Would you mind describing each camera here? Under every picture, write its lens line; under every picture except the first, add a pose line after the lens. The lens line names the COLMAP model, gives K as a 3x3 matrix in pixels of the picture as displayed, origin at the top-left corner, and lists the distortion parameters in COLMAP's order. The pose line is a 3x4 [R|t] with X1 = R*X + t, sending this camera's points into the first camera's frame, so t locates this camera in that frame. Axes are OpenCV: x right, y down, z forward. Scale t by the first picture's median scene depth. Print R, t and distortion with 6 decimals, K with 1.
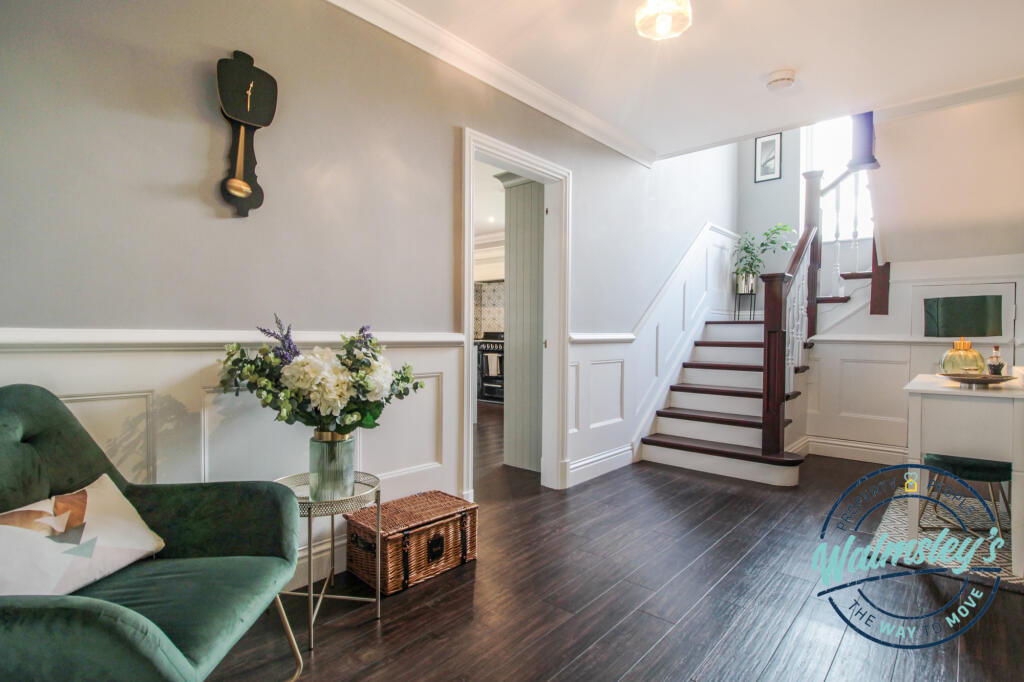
lens RADIAL K [[521.5, 0, 512.0], [0, 521.5, 341.0], [0, 0, 1]] dist [-0.015834, -0.000641]
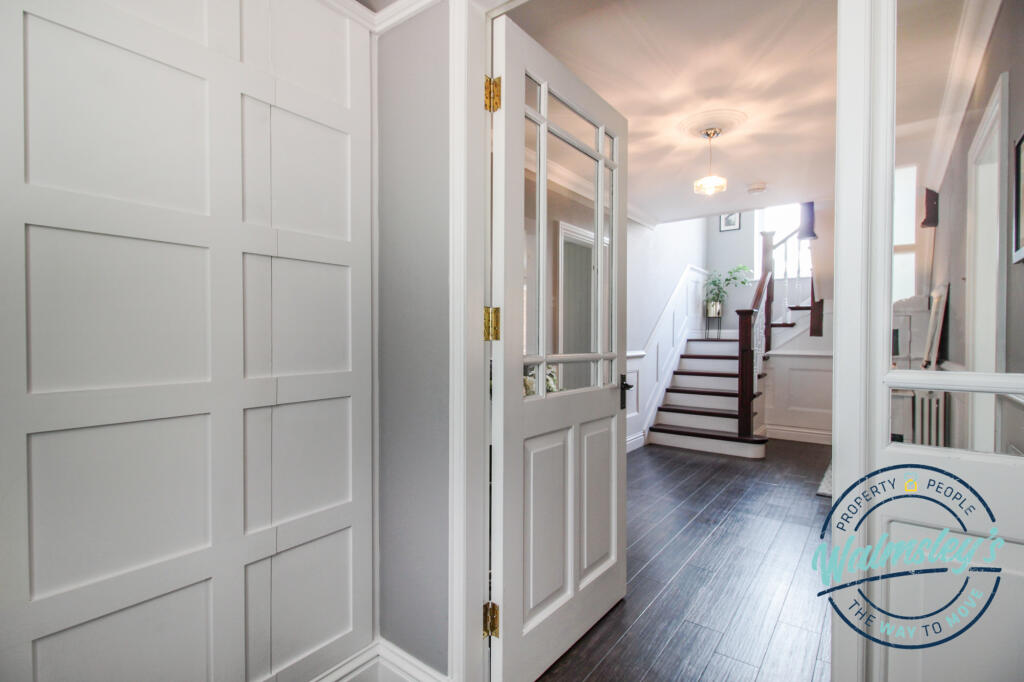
lens RADIAL K [[507.8, 0, 489.1], [0, 507.8, 336.7], [0, 0, 1]] dist [-0.000748, -0.000426]
pose [[0.997880, -0.002756, 0.065016, -0.254985], [0.003680, 0.999894, -0.014099, -0.033395], [-0.064971, 0.014309, 0.997785, -0.303963]]
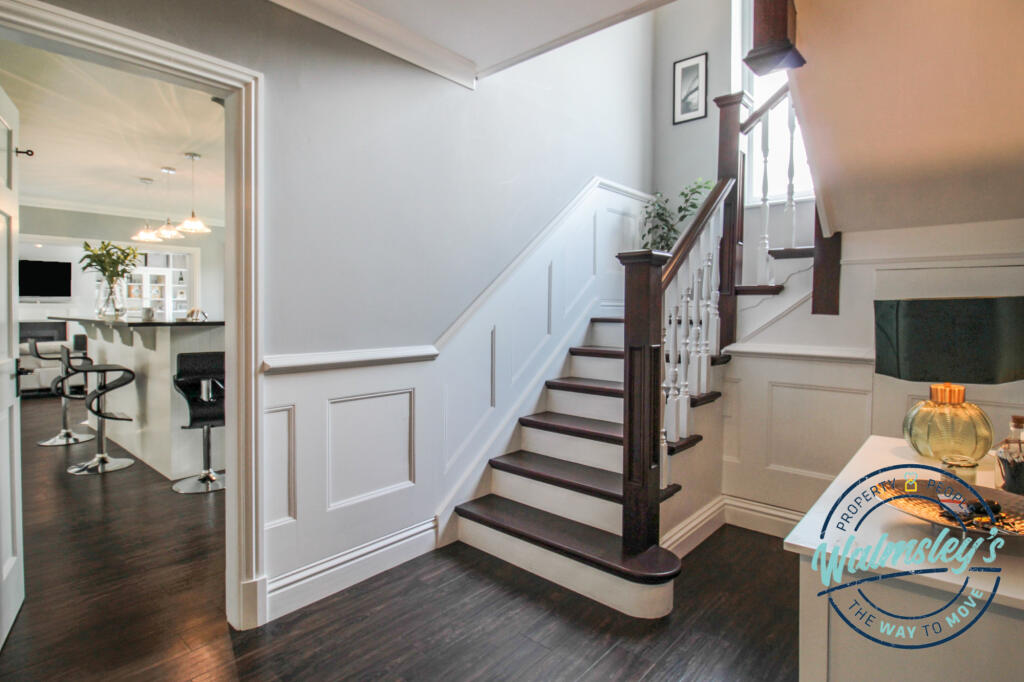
lens RADIAL K [[531.2, 0, 511.5], [0, 531.2, 313.4], [0, 0, 1]] dist [-0.005132, -0.000467]
pose [[0.999997, -0.002533, 0.000461, 0.315092], [0.002536, 0.999977, -0.006265, -0.047825], [-0.000446, 0.006266, 0.999980, 0.339243]]
